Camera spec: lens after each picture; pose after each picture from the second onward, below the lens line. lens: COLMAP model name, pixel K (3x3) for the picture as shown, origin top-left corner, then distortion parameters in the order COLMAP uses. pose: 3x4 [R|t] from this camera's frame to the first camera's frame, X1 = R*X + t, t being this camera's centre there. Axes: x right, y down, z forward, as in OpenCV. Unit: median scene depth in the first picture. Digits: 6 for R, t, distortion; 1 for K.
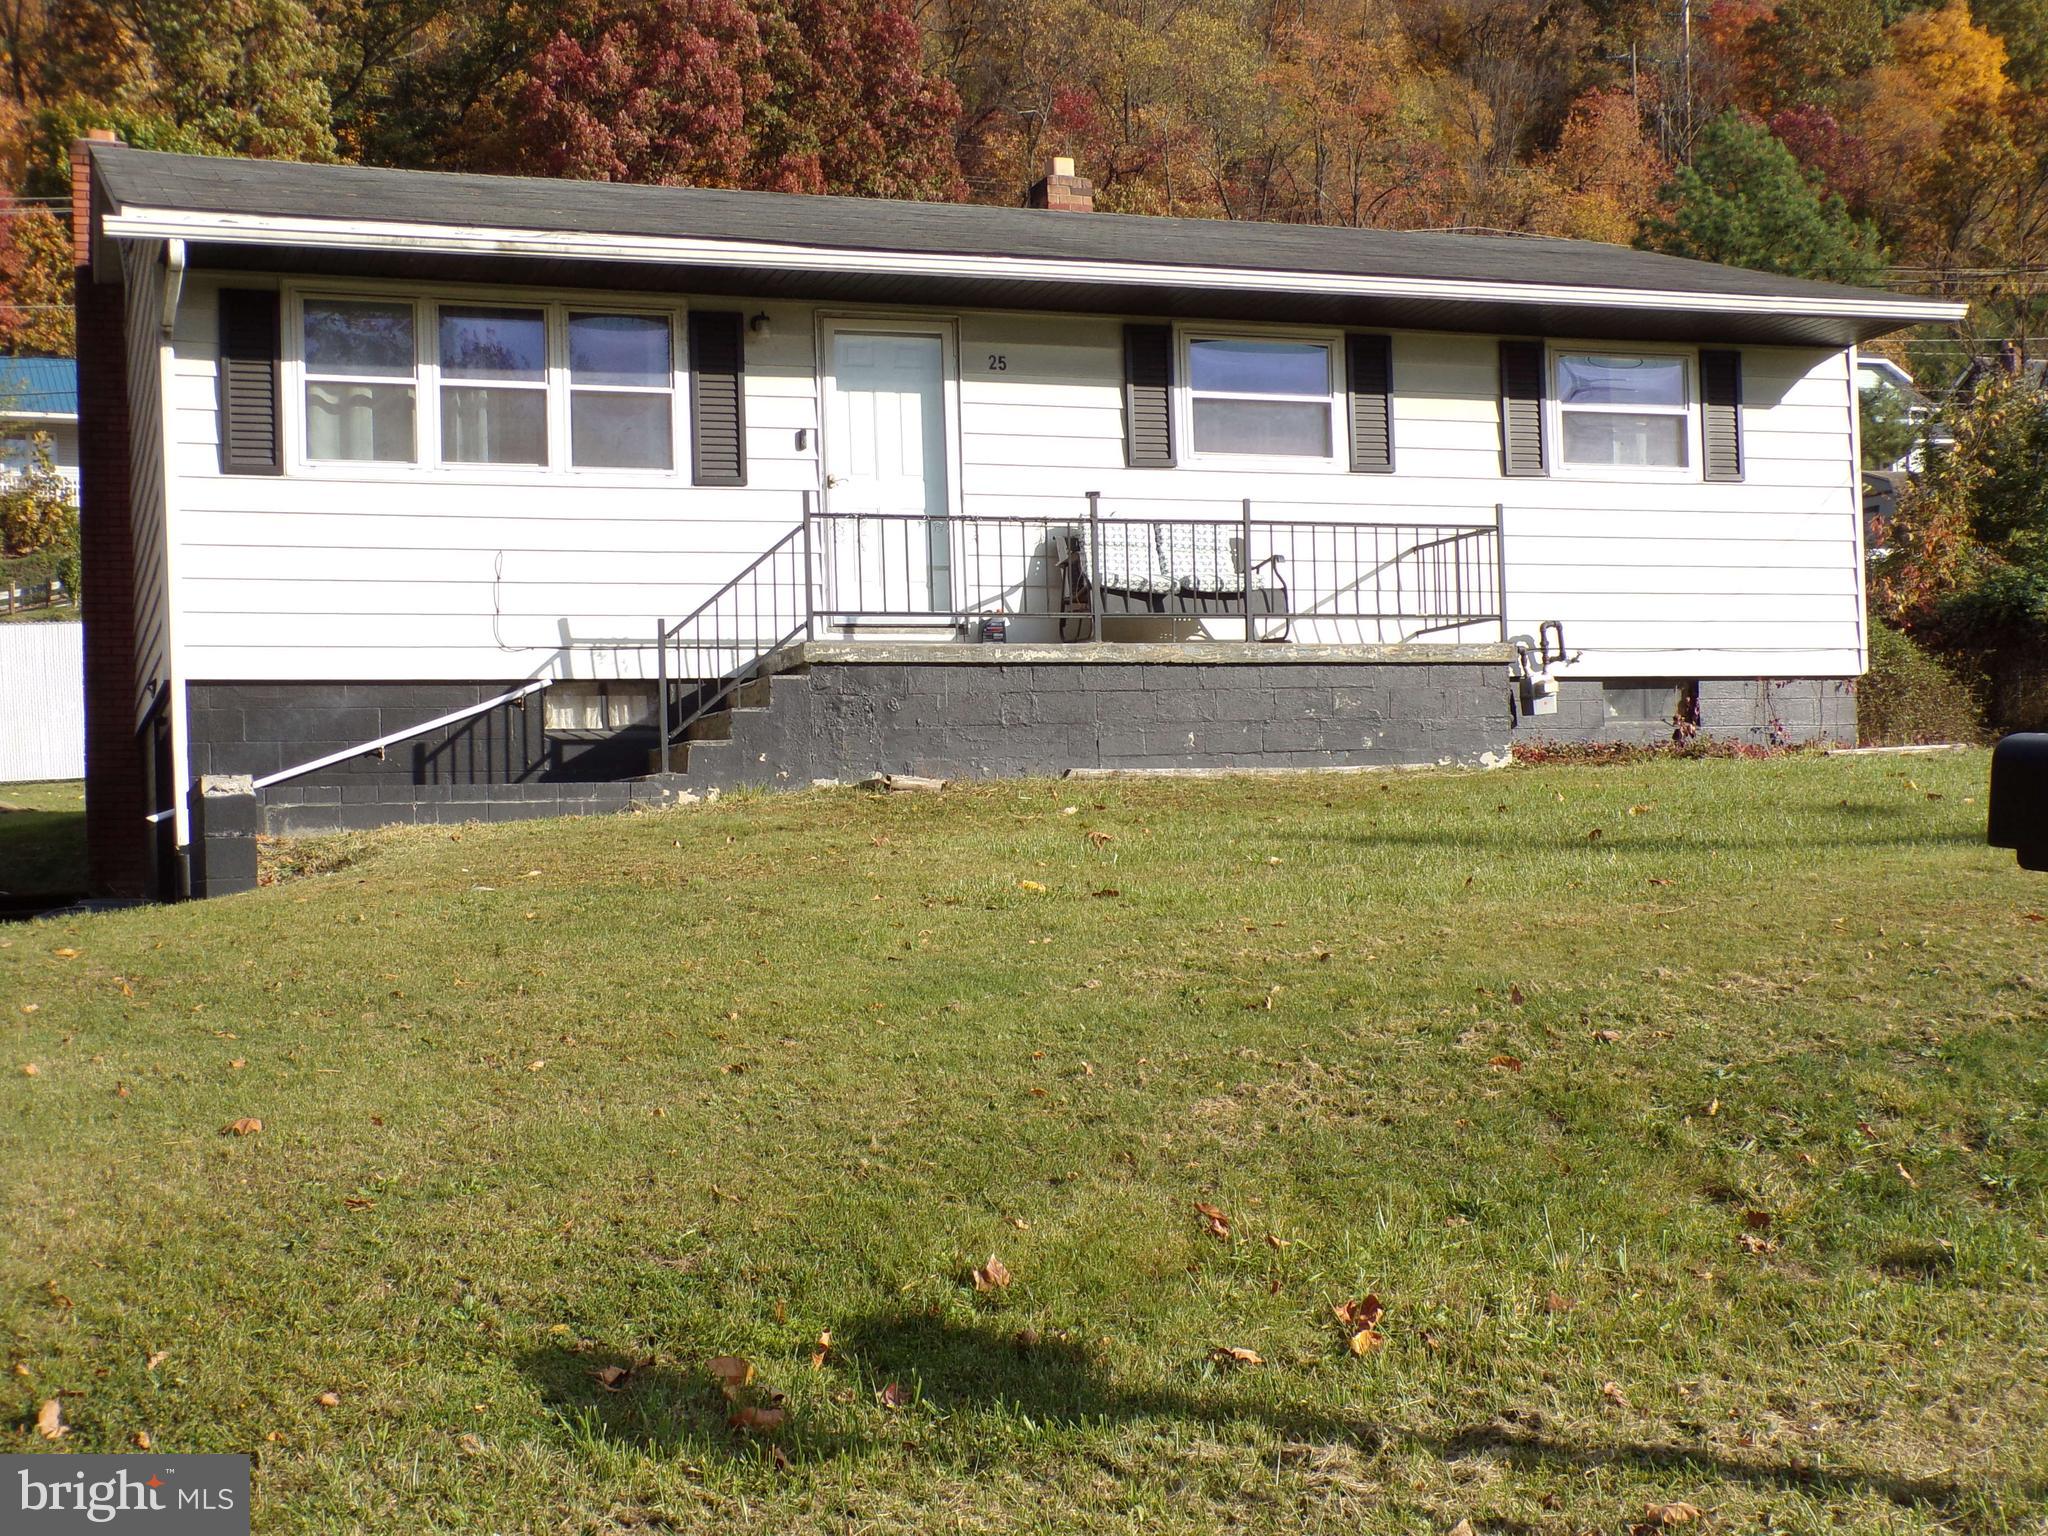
lens RADIAL K [[2882.0, 0, 1024.0], [0, 2882.0, 768.0], [0, 0, 1]] dist [-0.042411, 0.397213]
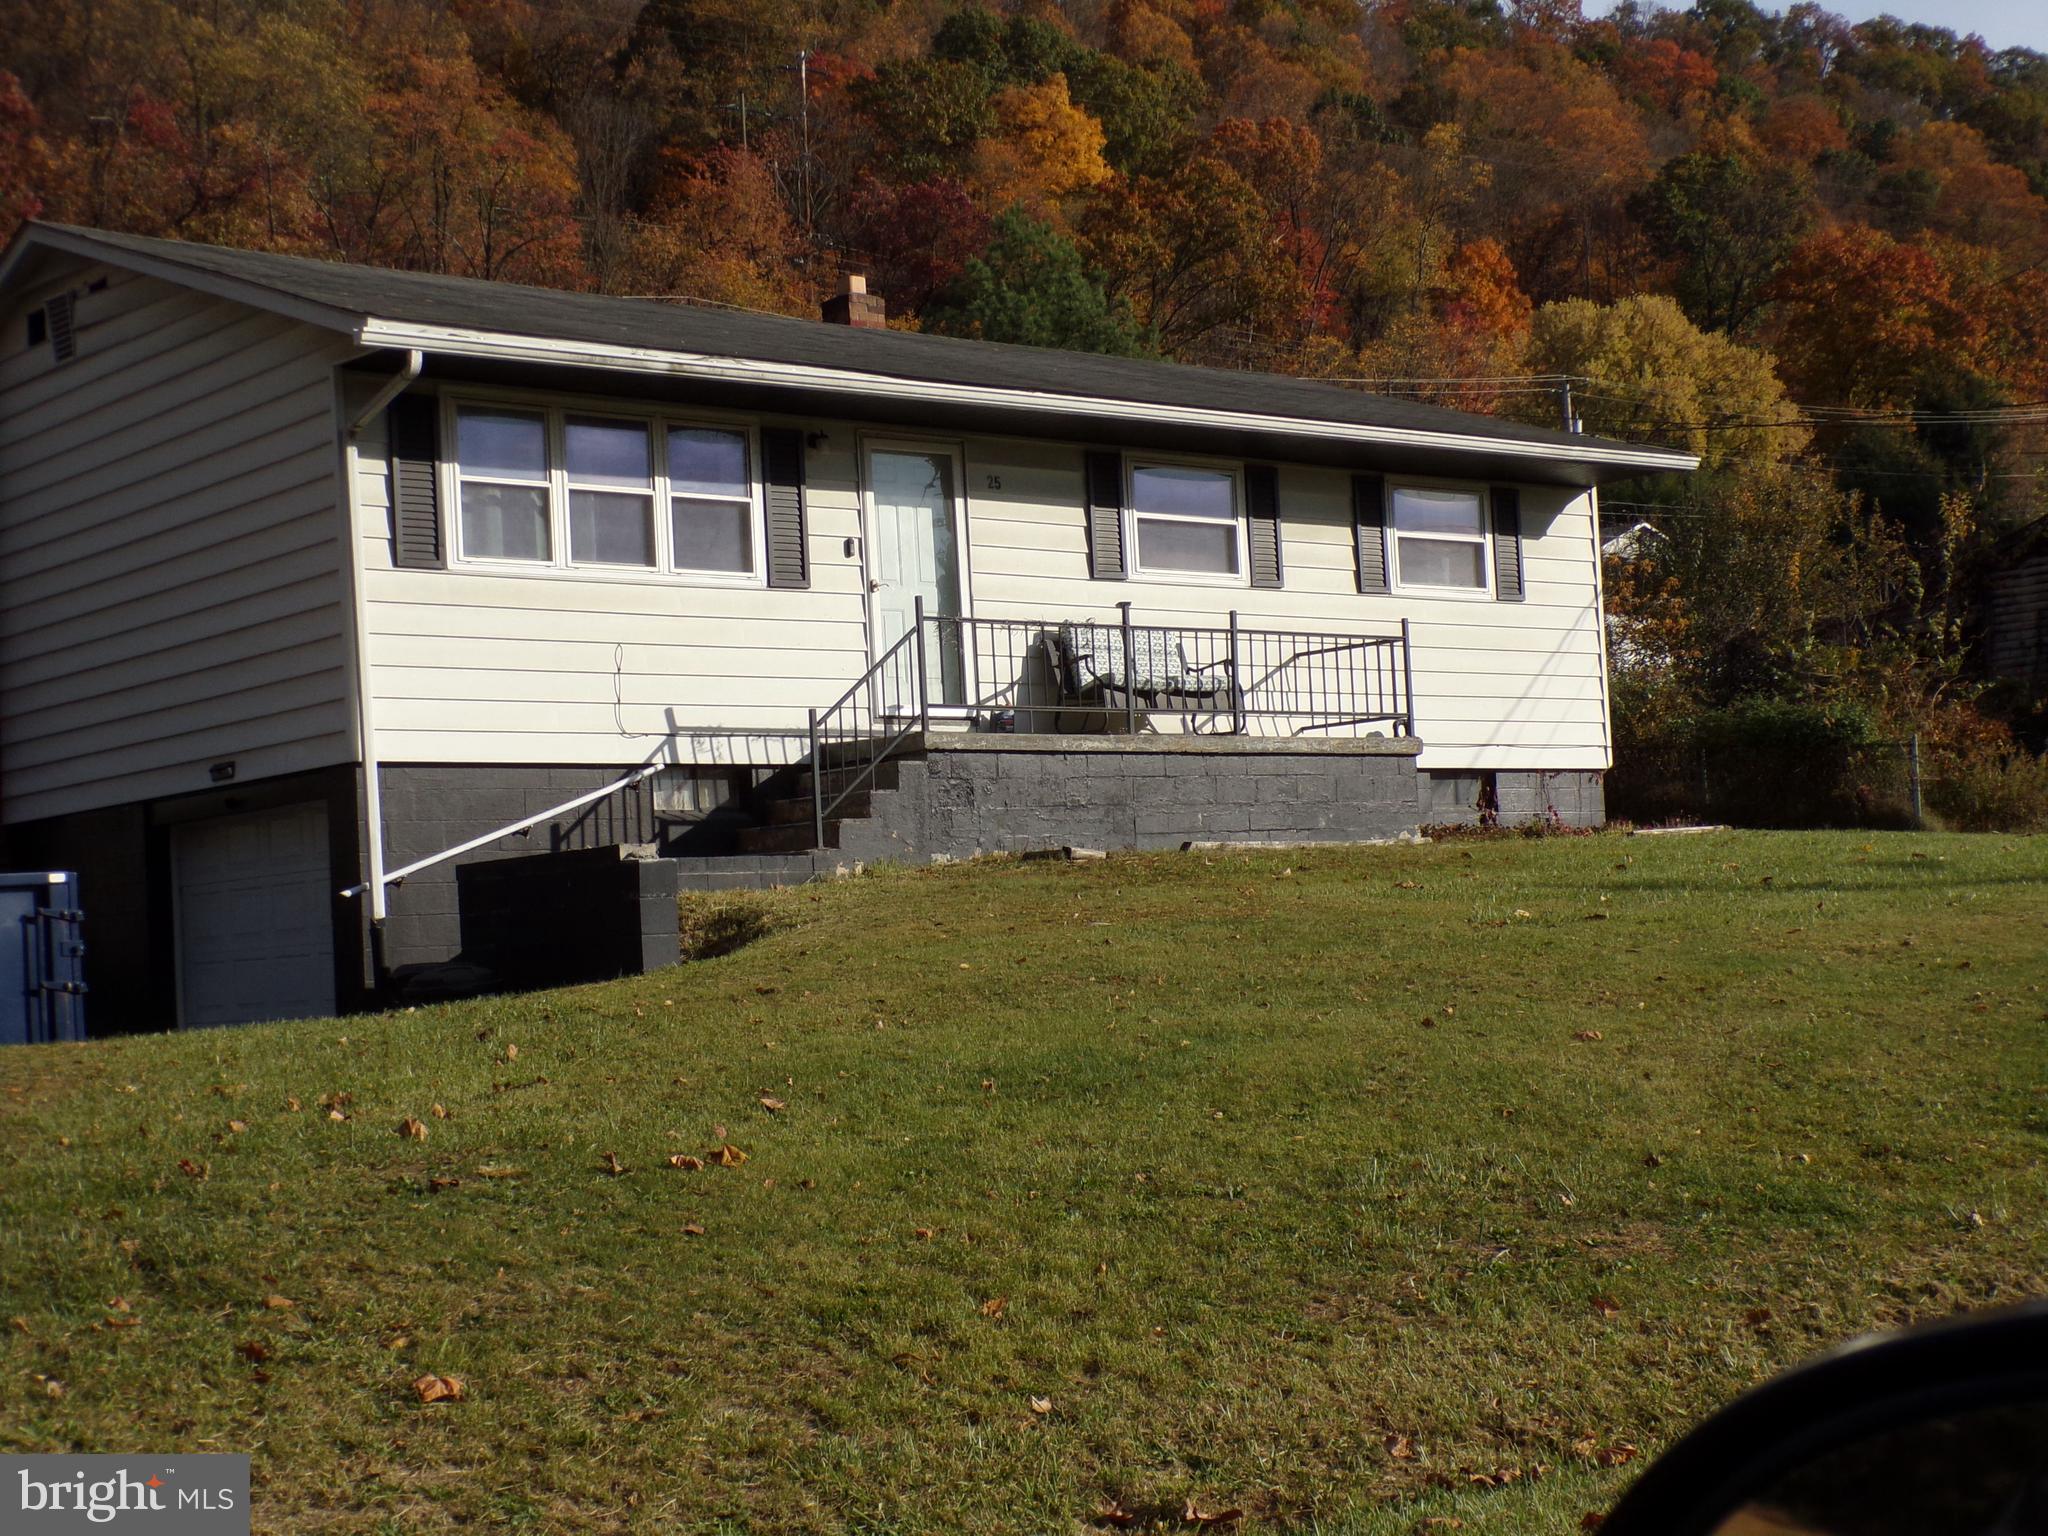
lens RADIAL K [[3474.8, 0, 1024.0], [0, 3474.8, 768.0], [0, 0, 1]] dist [0.076054, 0.056792]
pose [[0.929830, 0.005037, 0.367955, -0.493319], [0.008807, 0.999315, -0.035936, 0.017873], [-0.367884, 0.036655, 0.929149, -0.248766]]
